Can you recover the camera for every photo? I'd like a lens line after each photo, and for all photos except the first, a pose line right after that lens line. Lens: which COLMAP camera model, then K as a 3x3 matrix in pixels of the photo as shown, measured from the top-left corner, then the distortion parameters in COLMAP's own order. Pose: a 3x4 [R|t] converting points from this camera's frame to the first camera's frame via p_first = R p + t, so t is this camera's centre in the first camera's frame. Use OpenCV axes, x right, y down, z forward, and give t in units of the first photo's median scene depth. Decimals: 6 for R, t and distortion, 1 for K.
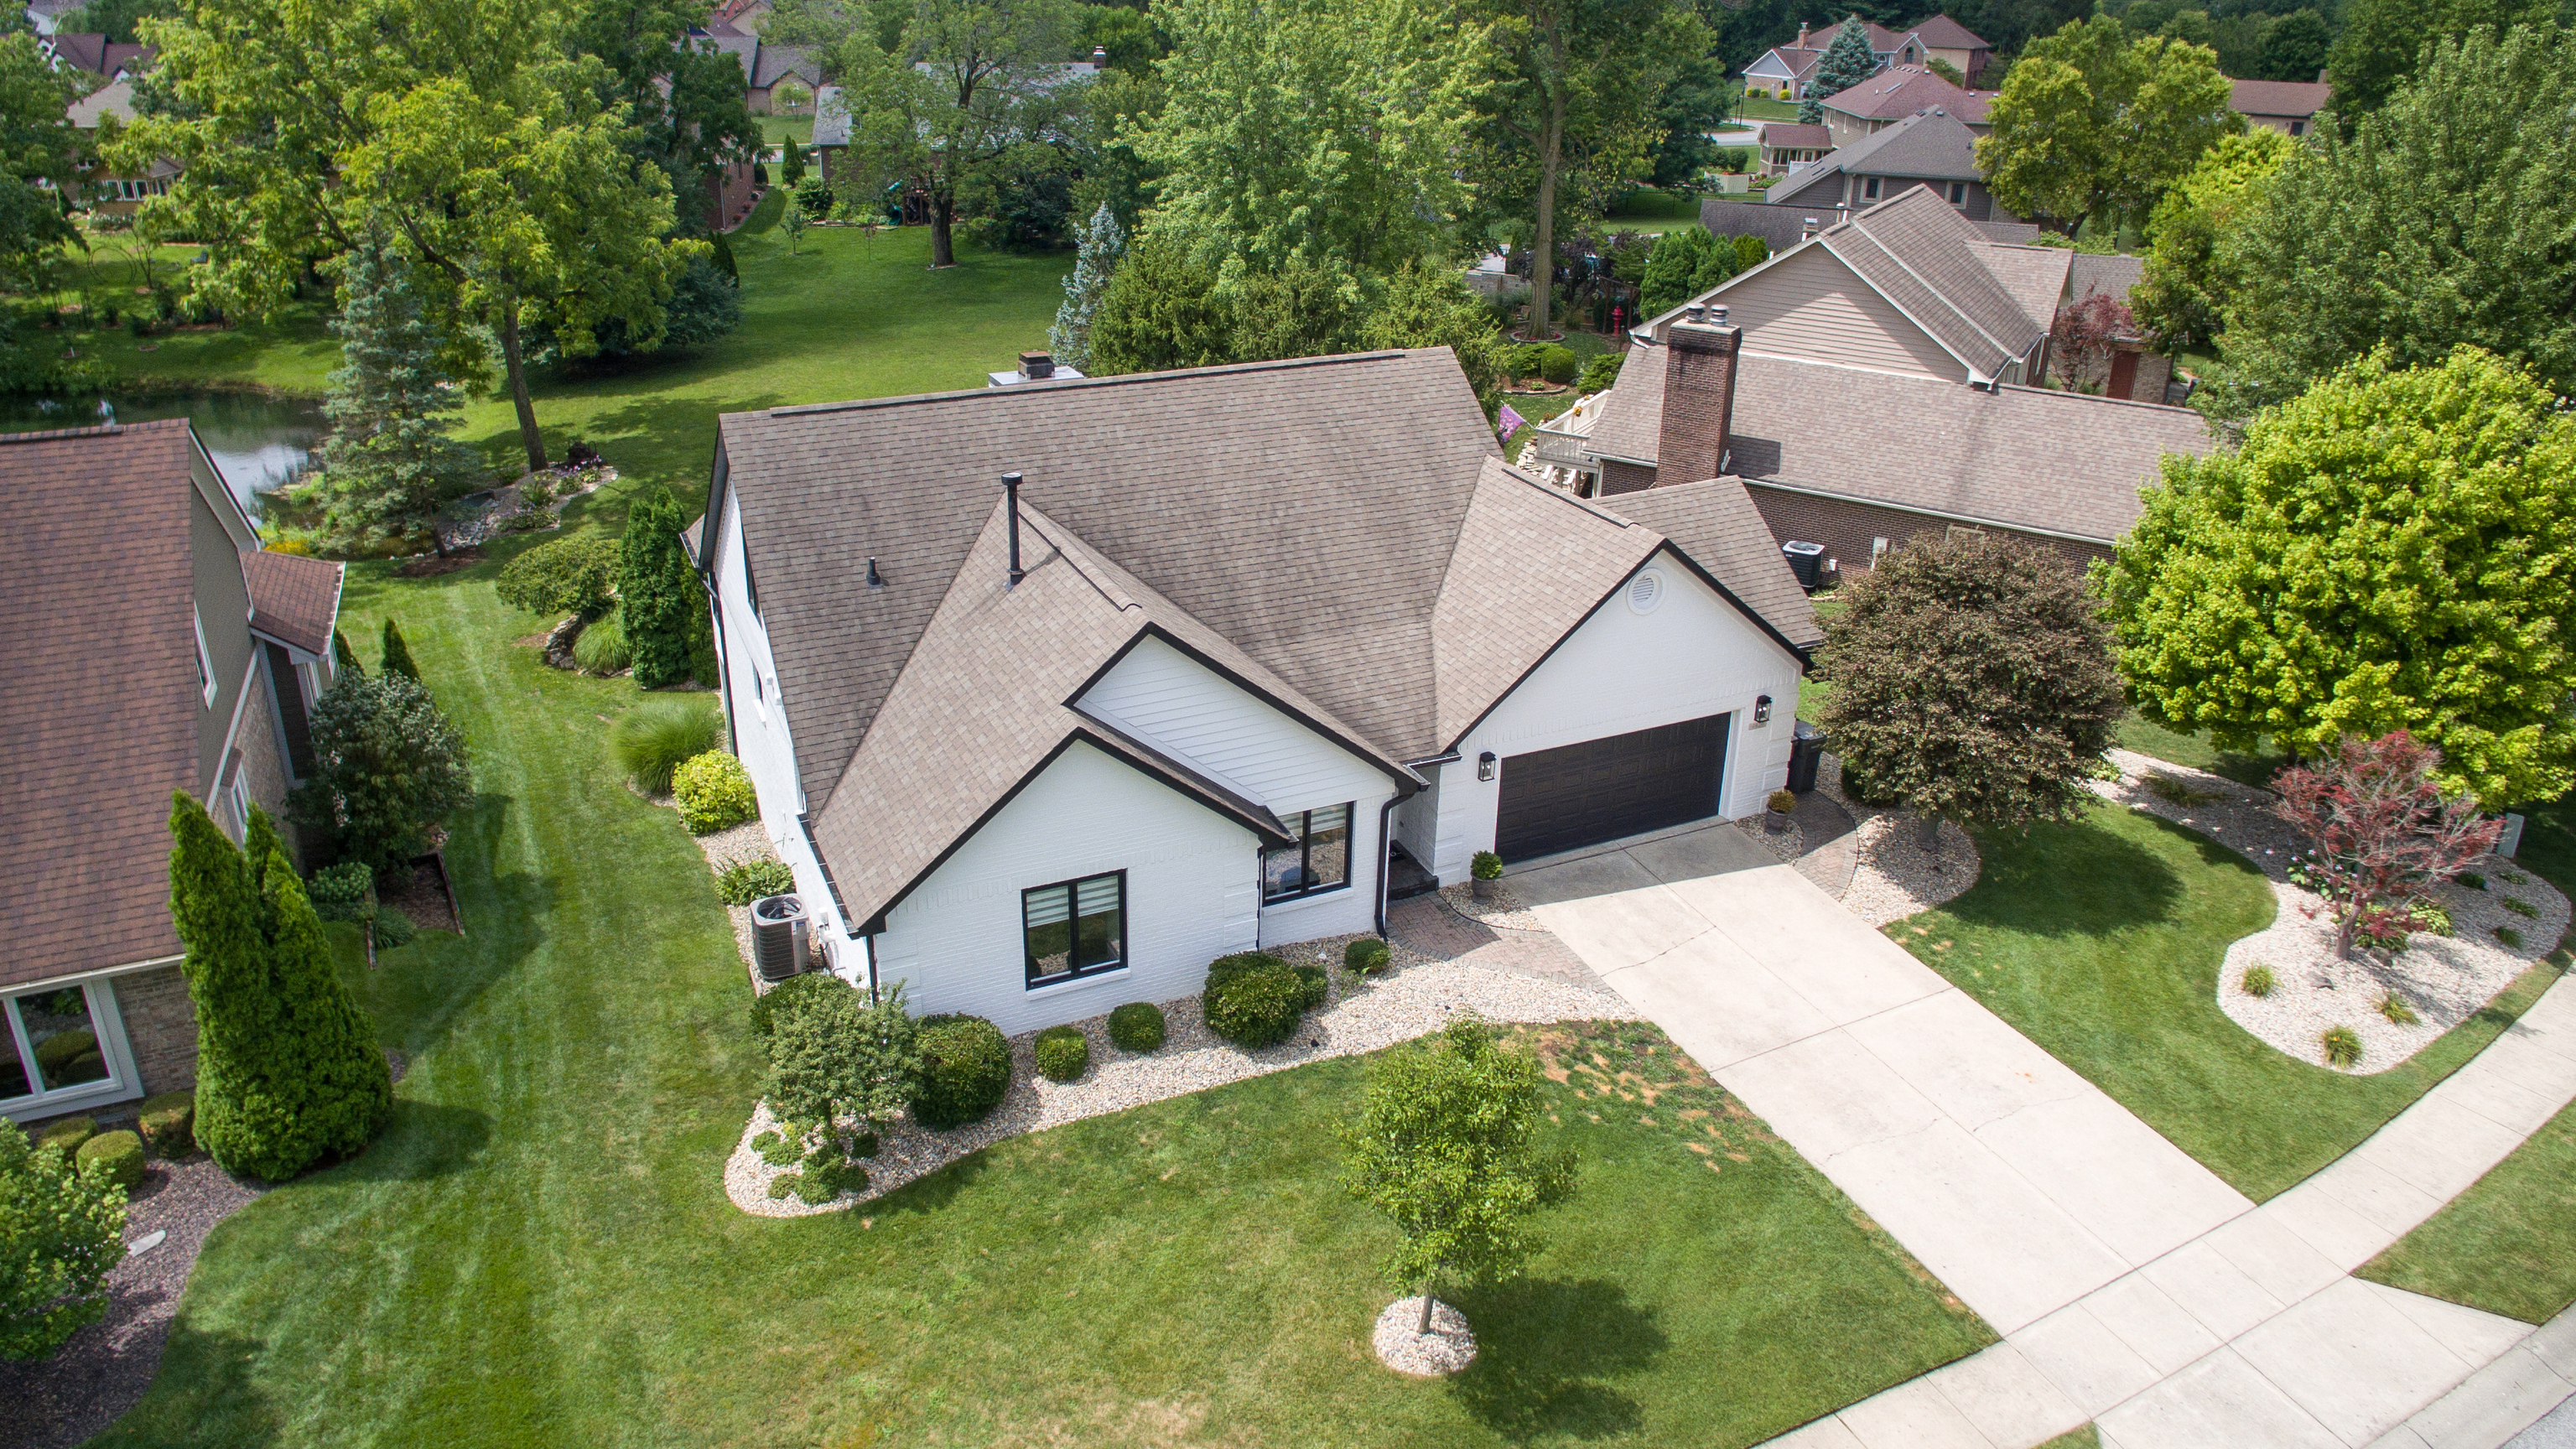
lens RADIAL K [[1721.9, 0, 1288.0], [0, 1721.9, 724.5], [0, 0, 1]] dist [-0.130877, 0.097177]
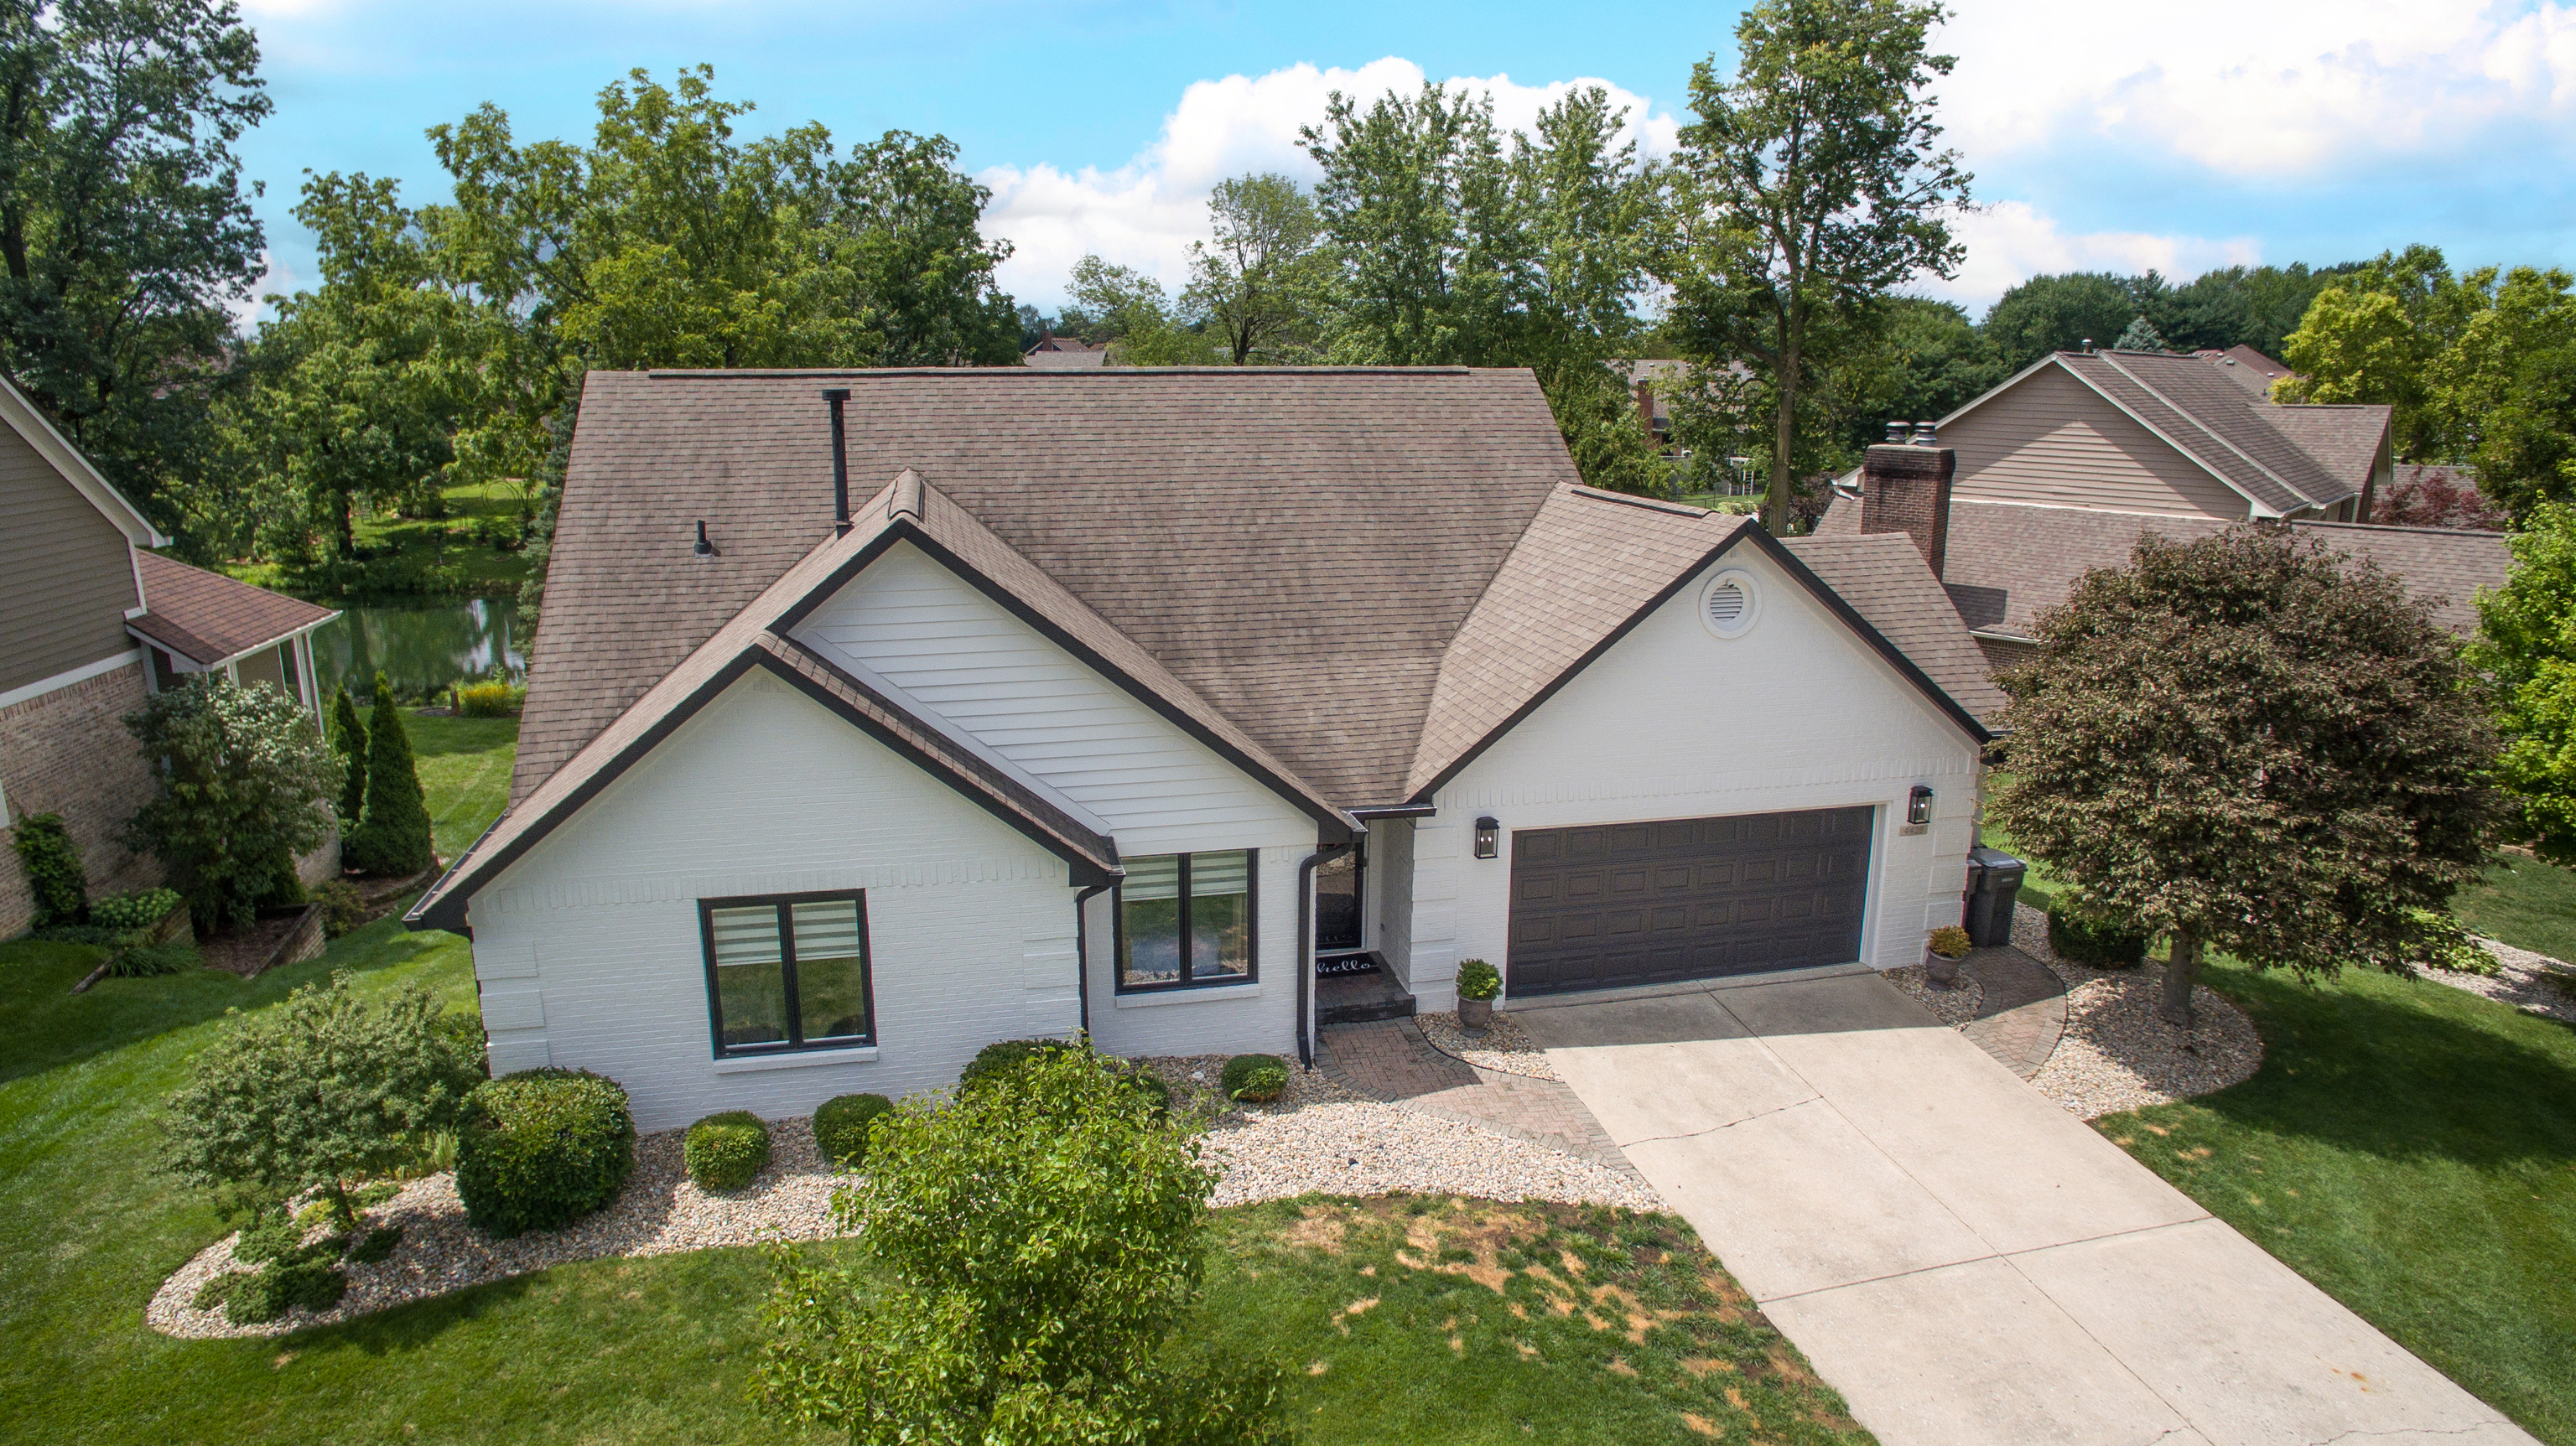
lens RADIAL K [[1597.1, 0, 1263.3], [0, 1597.1, 728.8], [0, 0, 1]] dist [-0.119314, 0.090318]
pose [[0.978254, 0.039749, -0.203566, 0.159162], [-0.074723, 0.983100, -0.167125, 0.097249], [0.193483, 0.178702, 0.964692, 0.352019]]
